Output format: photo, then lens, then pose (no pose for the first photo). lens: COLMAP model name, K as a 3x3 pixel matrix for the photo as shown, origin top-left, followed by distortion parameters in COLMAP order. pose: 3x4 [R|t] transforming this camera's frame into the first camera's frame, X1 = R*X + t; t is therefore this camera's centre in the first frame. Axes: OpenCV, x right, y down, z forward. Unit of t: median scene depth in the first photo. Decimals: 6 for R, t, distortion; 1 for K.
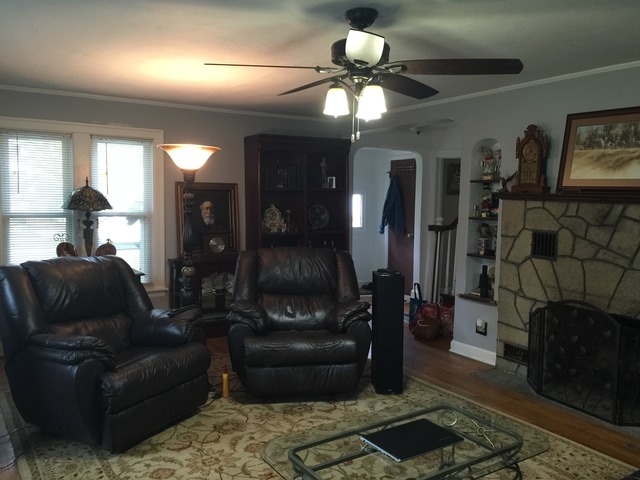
lens RADIAL K [[540.2, 0, 321.0], [0, 540.2, 240.9], [0, 0, 1]] dist [0.002271, -0.018351]
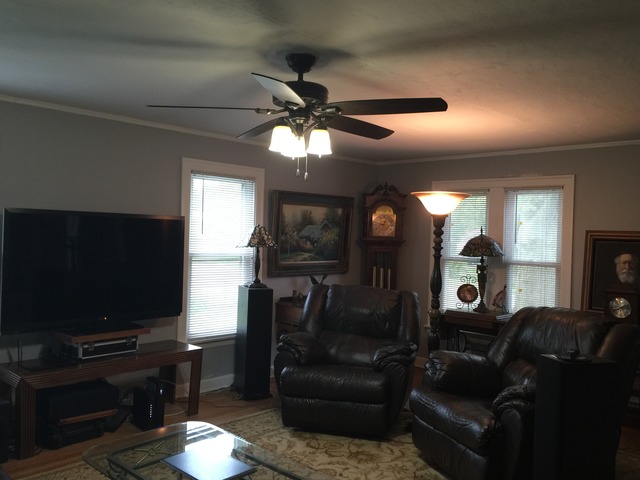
lens RADIAL K [[540.2, 0, 320.7], [0, 540.2, 240.7], [0, 0, 1]] dist [0.002271, -0.018351]
pose [[0.235947, 0.002553, -0.971763, 0.828071], [-0.113482, 0.993227, -0.024944, -0.036262], [0.965117, 0.116163, 0.234639, 0.630004]]
